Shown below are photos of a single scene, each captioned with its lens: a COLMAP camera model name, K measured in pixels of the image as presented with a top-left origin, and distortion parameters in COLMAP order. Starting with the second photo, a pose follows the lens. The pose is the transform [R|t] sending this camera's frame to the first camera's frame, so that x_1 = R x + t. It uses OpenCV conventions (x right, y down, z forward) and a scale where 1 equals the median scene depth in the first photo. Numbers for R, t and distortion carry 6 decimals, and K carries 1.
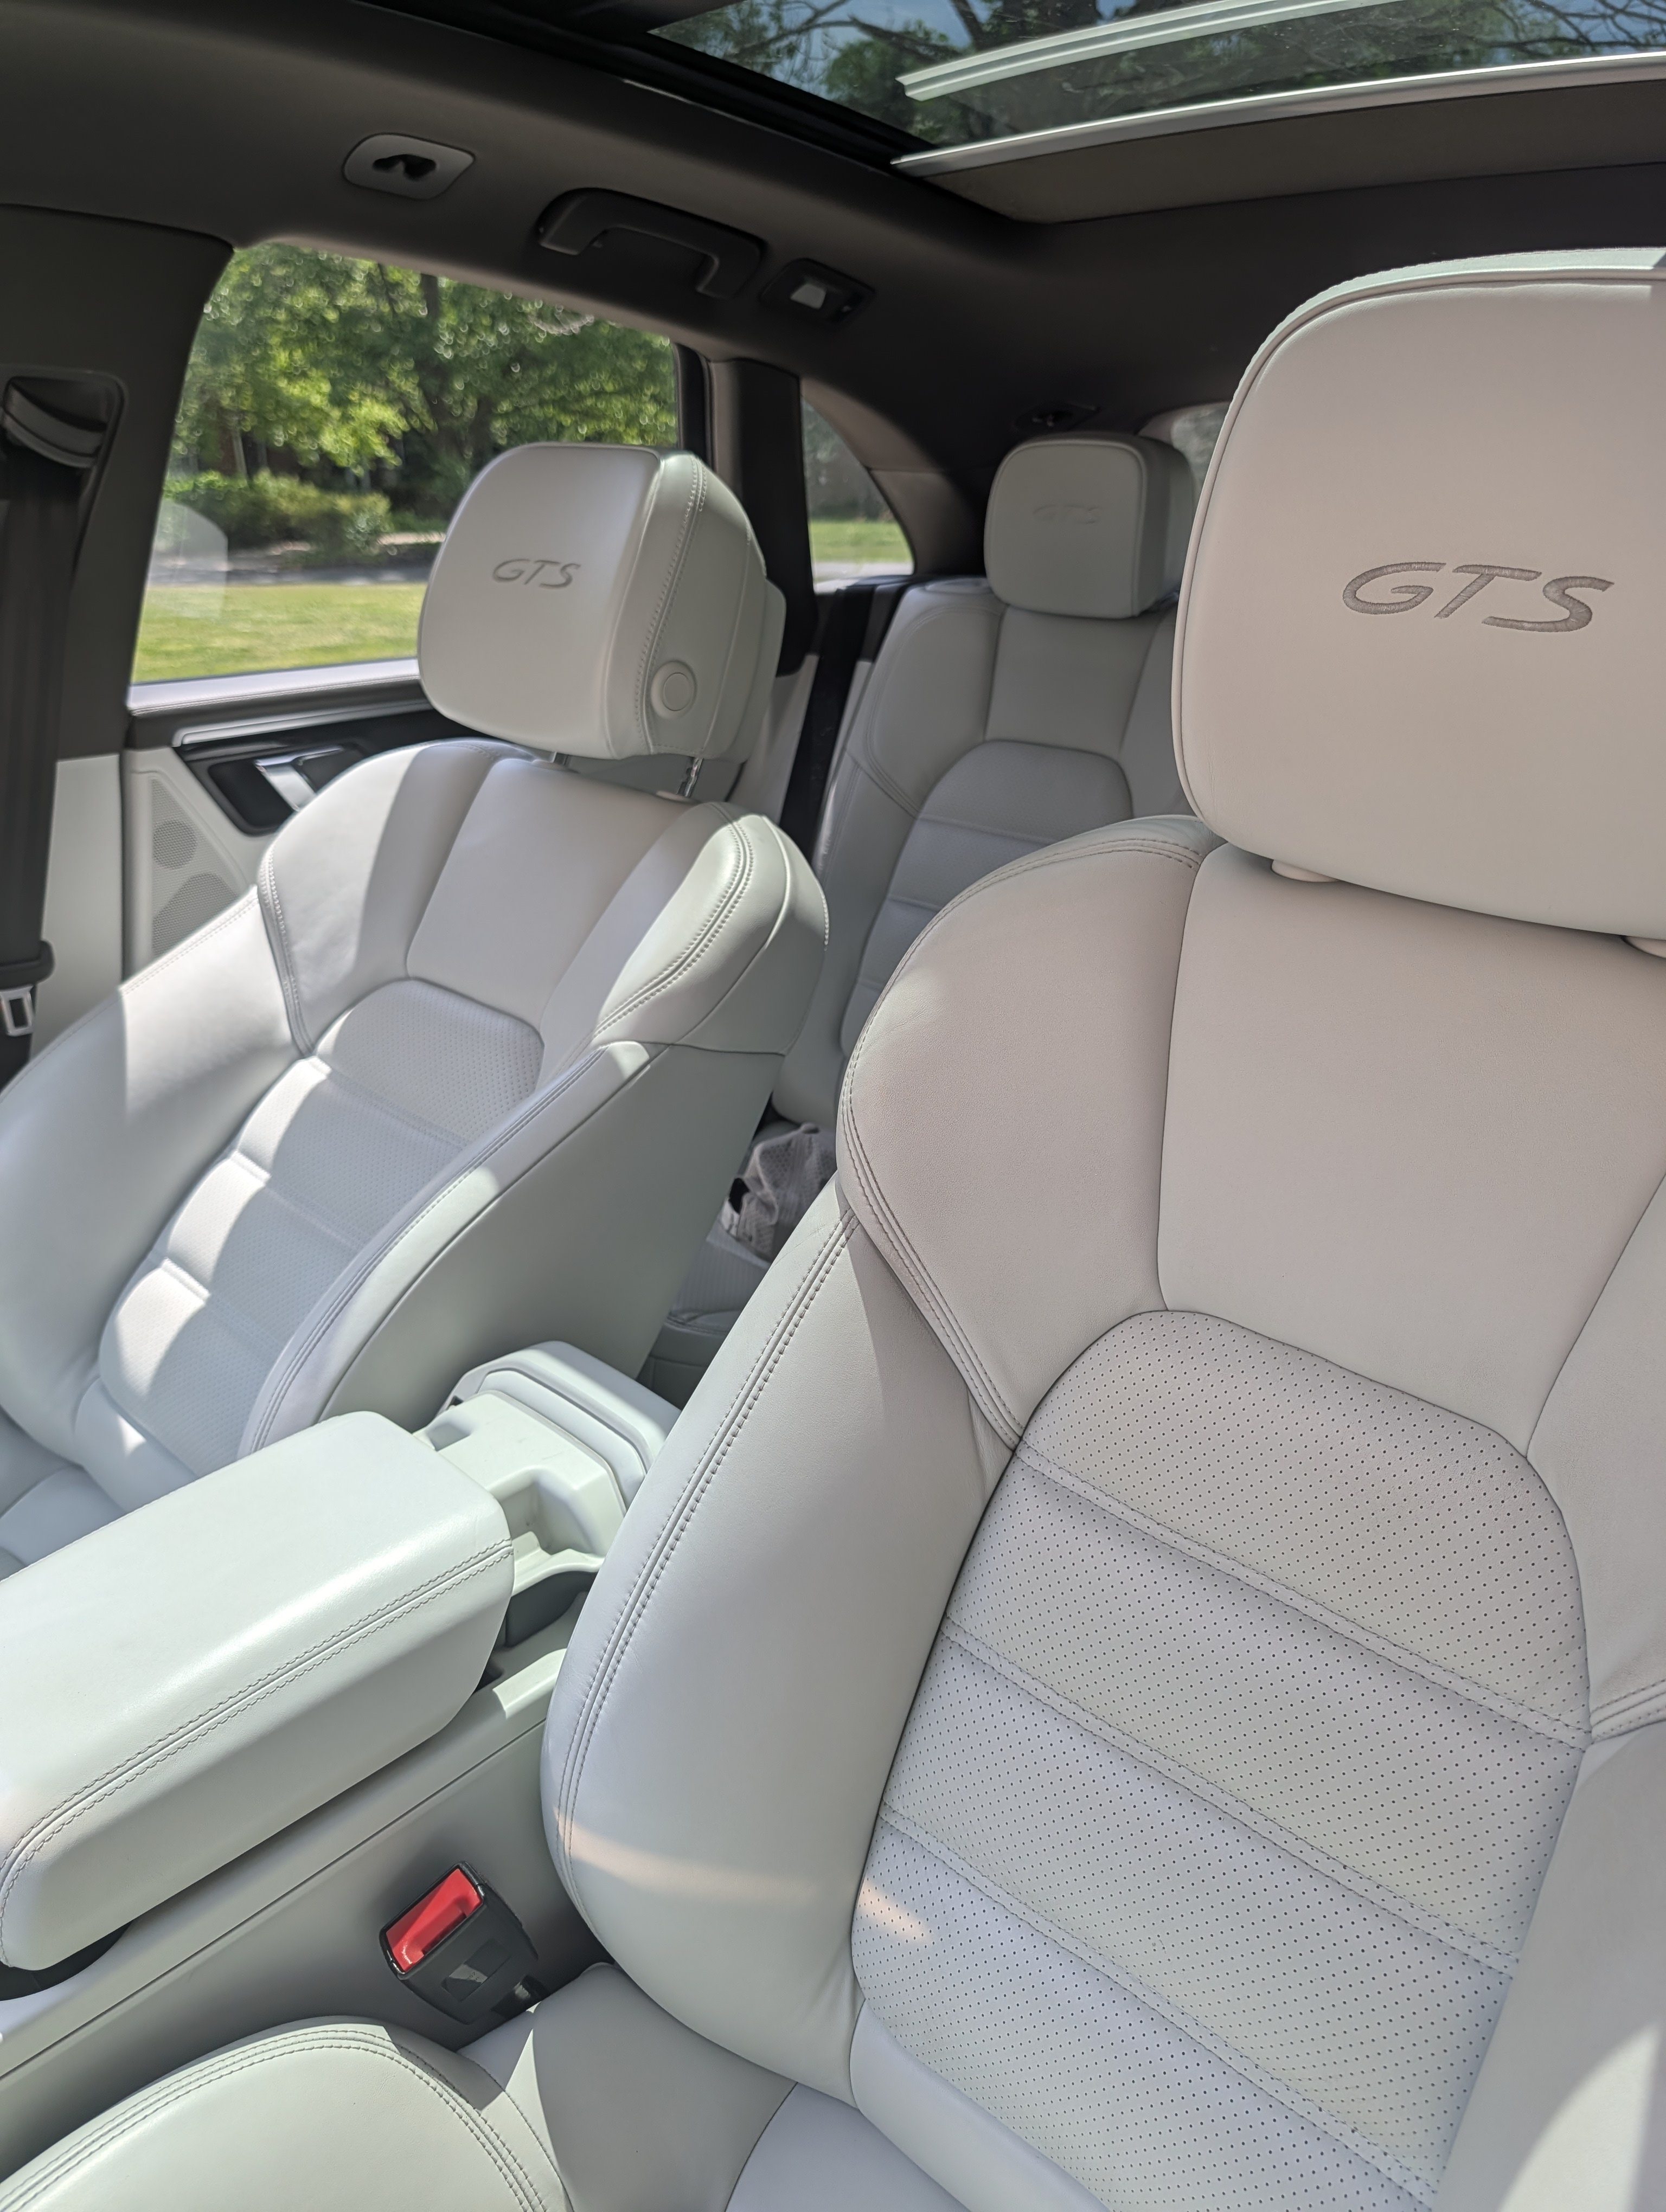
lens RADIAL K [[1595.2, 0, 833.0], [0, 1595.2, 1106.0], [0, 0, 1]] dist [-0.002649, -0.004865]
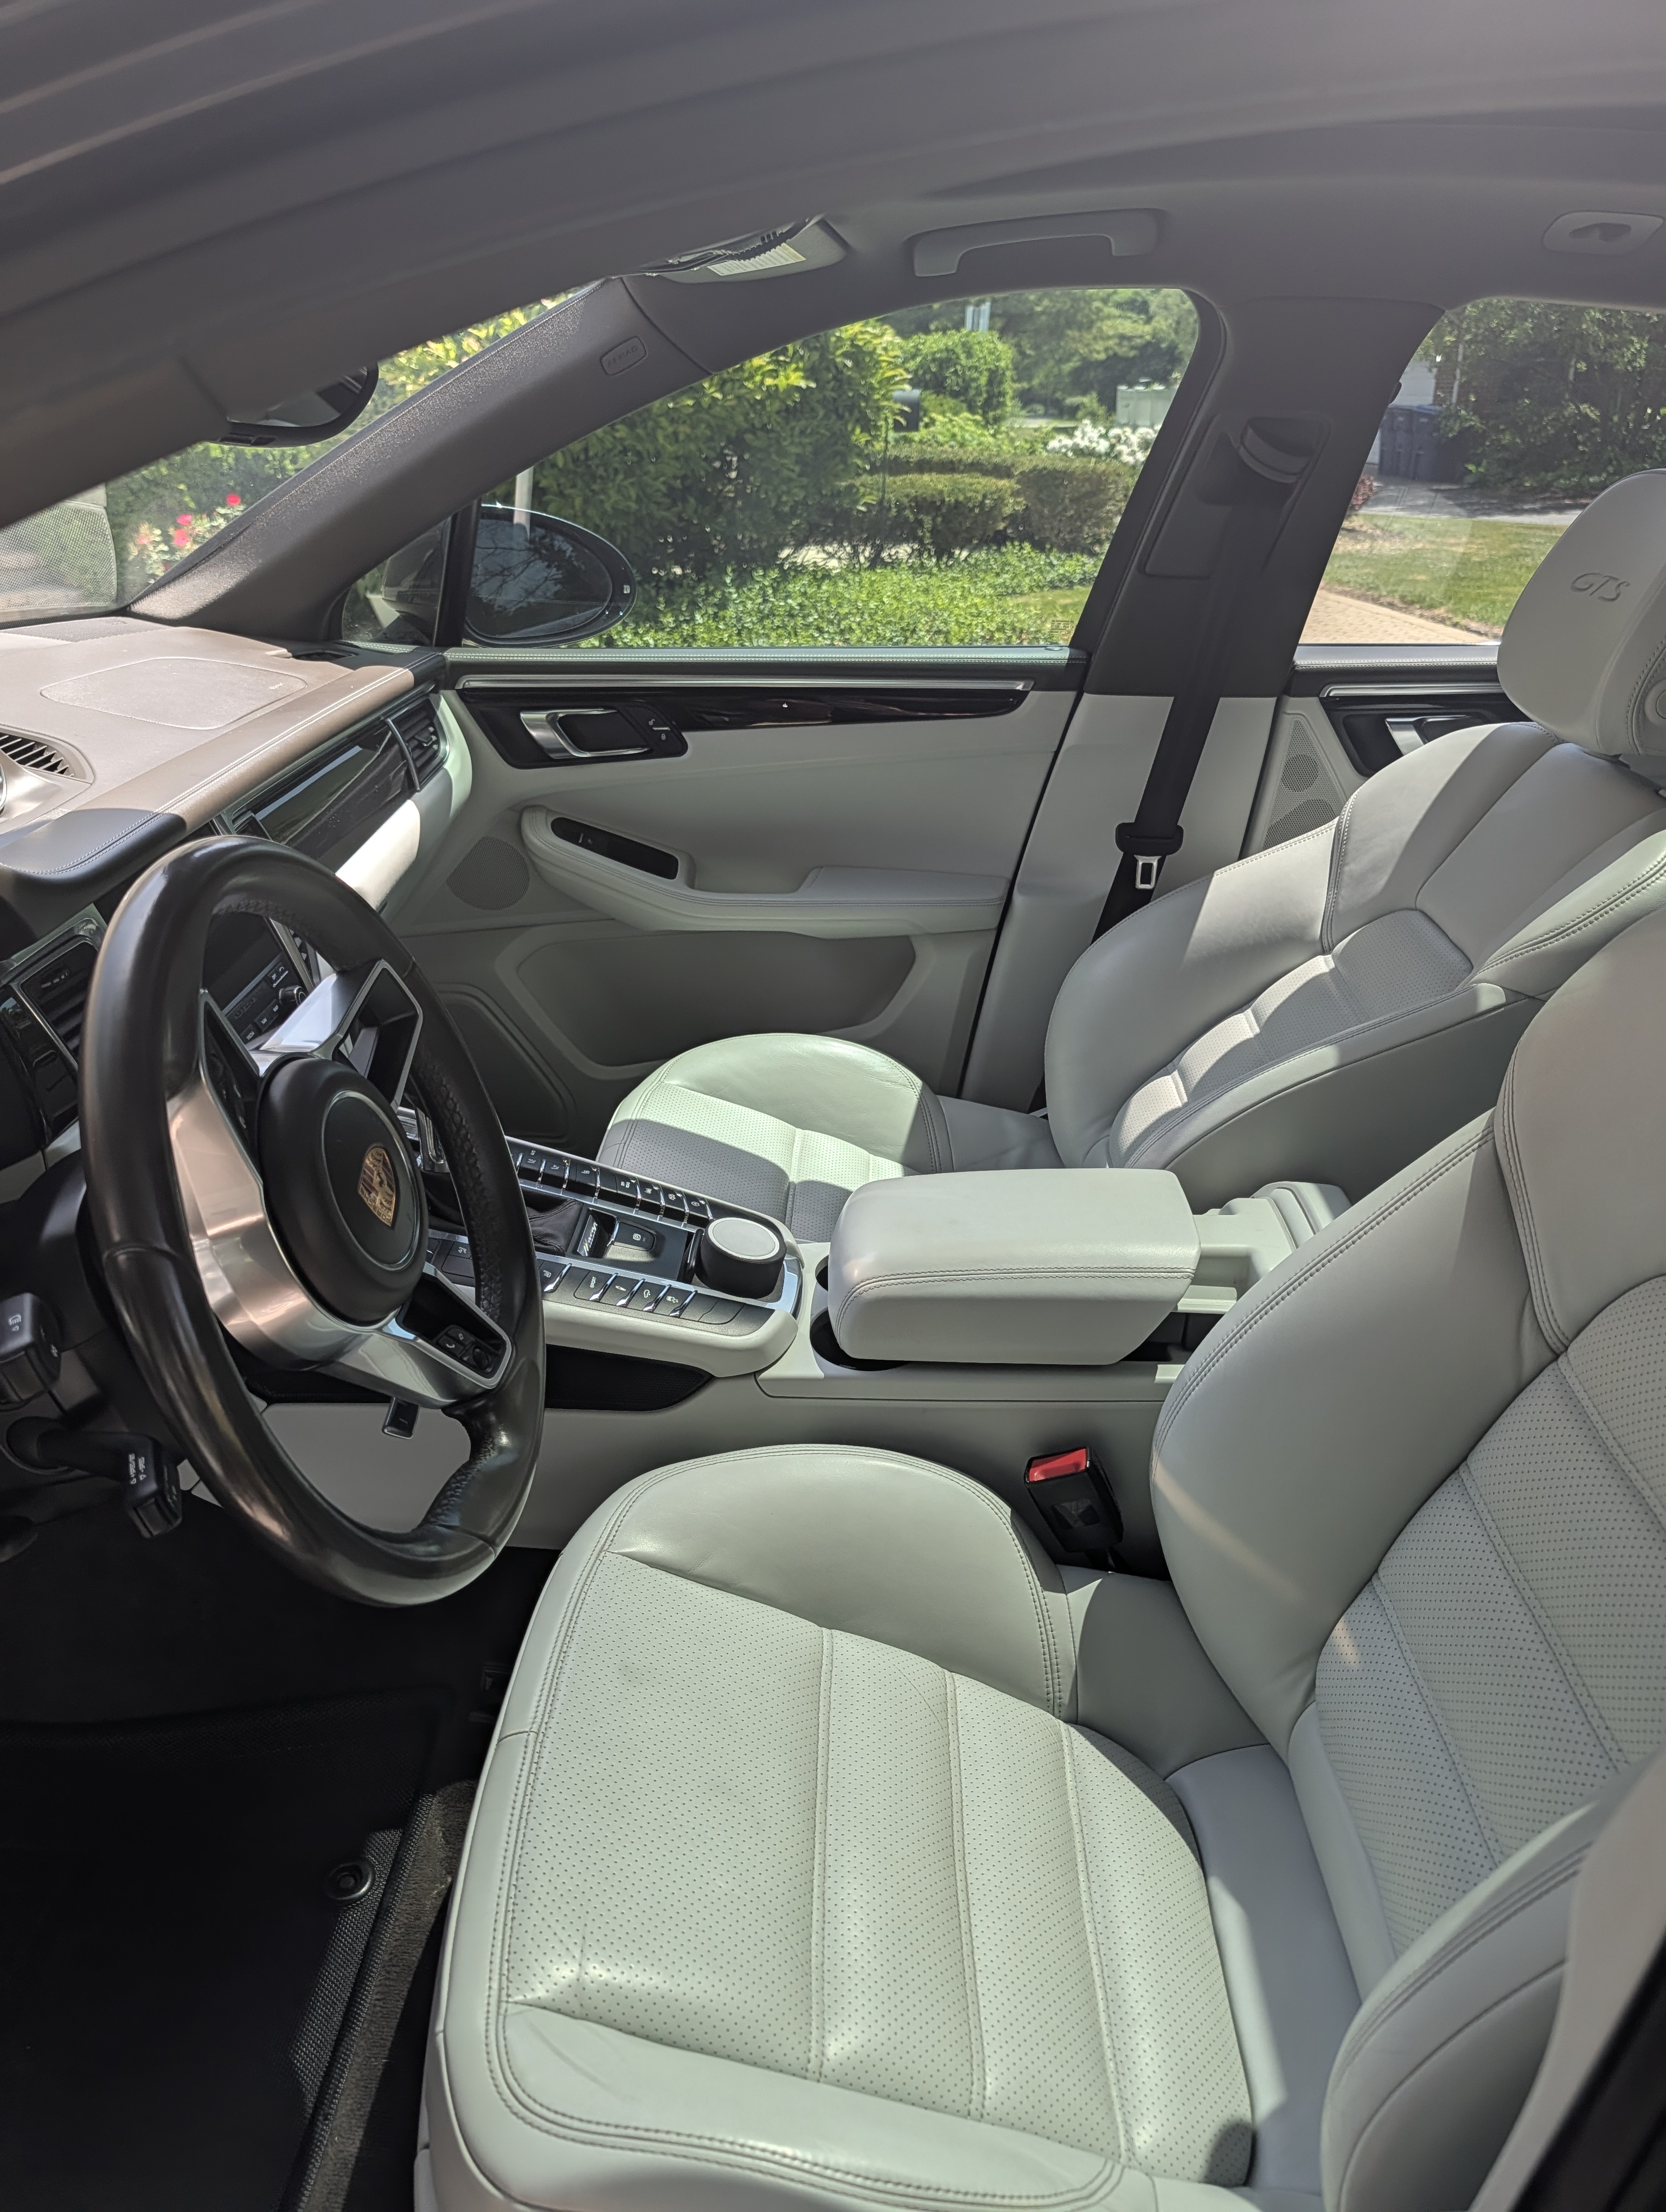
lens RADIAL K [[1461.3, 0, 833.0], [0, 1461.3, 1106.0], [0, 0, 1]] dist [-0.000235, -0.000611]
pose [[0.679075, 0.308439, -0.666125, 0.225063], [-0.271042, 0.948673, 0.162957, 0.001241], [0.682197, 0.069888, 0.727821, -0.110528]]
